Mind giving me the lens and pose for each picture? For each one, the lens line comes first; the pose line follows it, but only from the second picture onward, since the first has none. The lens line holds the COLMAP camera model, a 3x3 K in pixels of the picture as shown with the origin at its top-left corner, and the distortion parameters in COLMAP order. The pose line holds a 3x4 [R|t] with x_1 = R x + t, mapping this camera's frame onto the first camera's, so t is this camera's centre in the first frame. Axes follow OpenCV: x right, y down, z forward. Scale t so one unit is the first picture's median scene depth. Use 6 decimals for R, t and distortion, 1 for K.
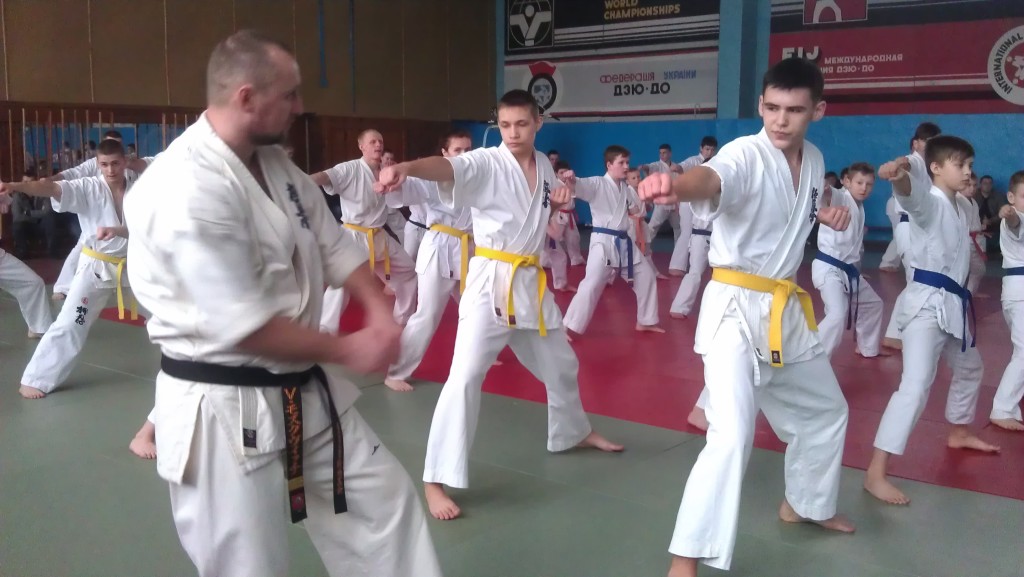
lens RADIAL K [[1031.6, 0, 498.4], [0, 1031.6, 287.8], [0, 0, 1]] dist [-0.000978, 0.000000]
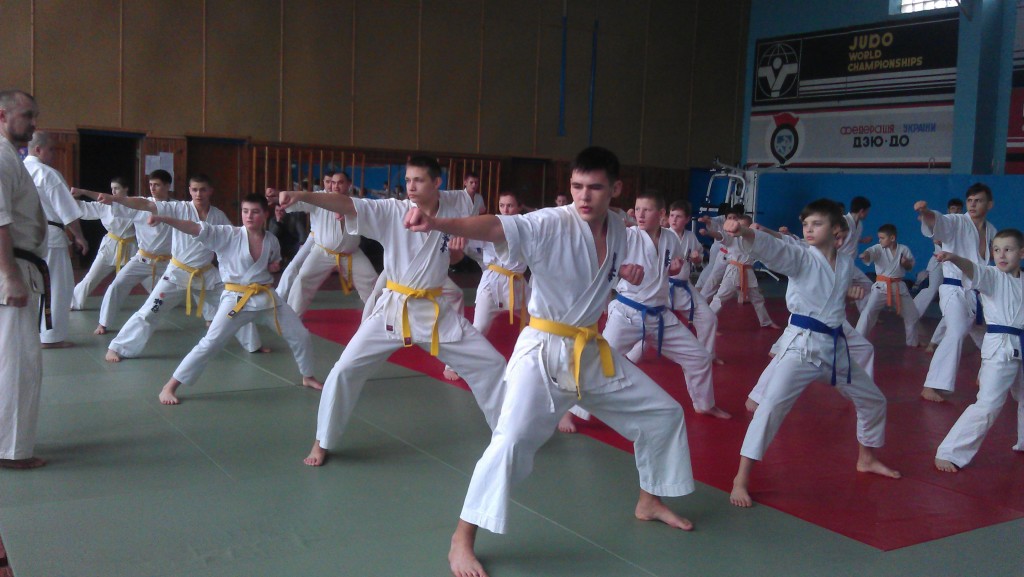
lens RADIAL K [[1031.6, 0, 509.7], [0, 1031.6, 290.4], [0, 0, 1]] dist [-0.000978, 0.000000]
pose [[0.948314, 0.063187, -0.310980, 0.119381], [-0.075305, 0.996792, -0.027104, 0.002651], [0.308270, 0.049122, 0.950030, -0.039082]]
